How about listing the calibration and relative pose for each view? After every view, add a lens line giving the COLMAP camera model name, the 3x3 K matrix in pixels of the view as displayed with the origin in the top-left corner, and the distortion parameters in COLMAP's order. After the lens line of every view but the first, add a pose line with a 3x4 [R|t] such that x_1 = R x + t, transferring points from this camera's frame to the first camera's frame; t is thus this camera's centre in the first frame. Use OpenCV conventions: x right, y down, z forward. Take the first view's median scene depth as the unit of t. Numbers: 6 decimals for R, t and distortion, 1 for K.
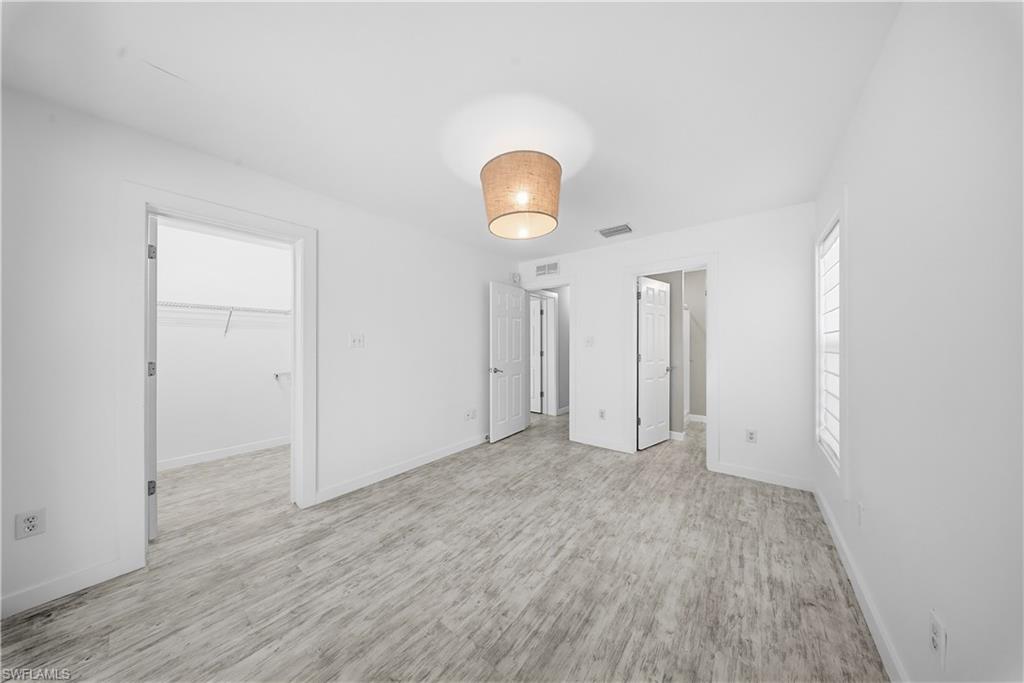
lens RADIAL K [[306.2, 0, 515.0], [0, 306.2, 343.4], [0, 0, 1]] dist [-0.004316, -0.000267]
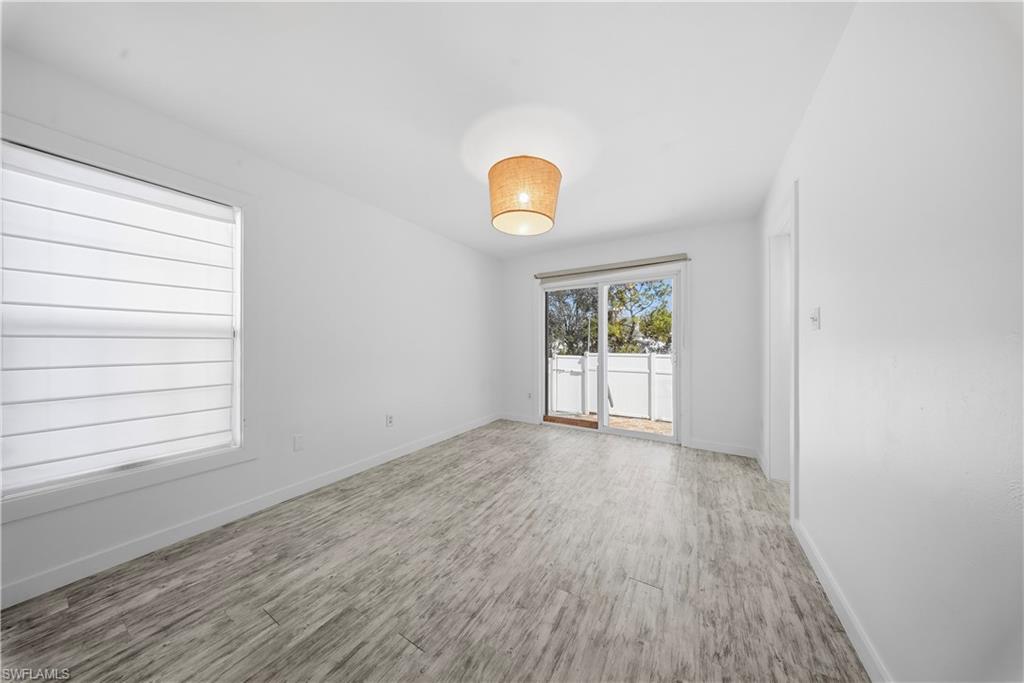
lens RADIAL K [[306.2, 0, 511.4], [0, 306.2, 341.6], [0, 0, 1]] dist [-0.004316, -0.000267]
pose [[-0.993628, -0.000171, -0.112705, 0.179677], [0.000796, 0.999963, -0.008534, 0.050650], [0.112702, -0.008569, -0.993592, 1.954551]]
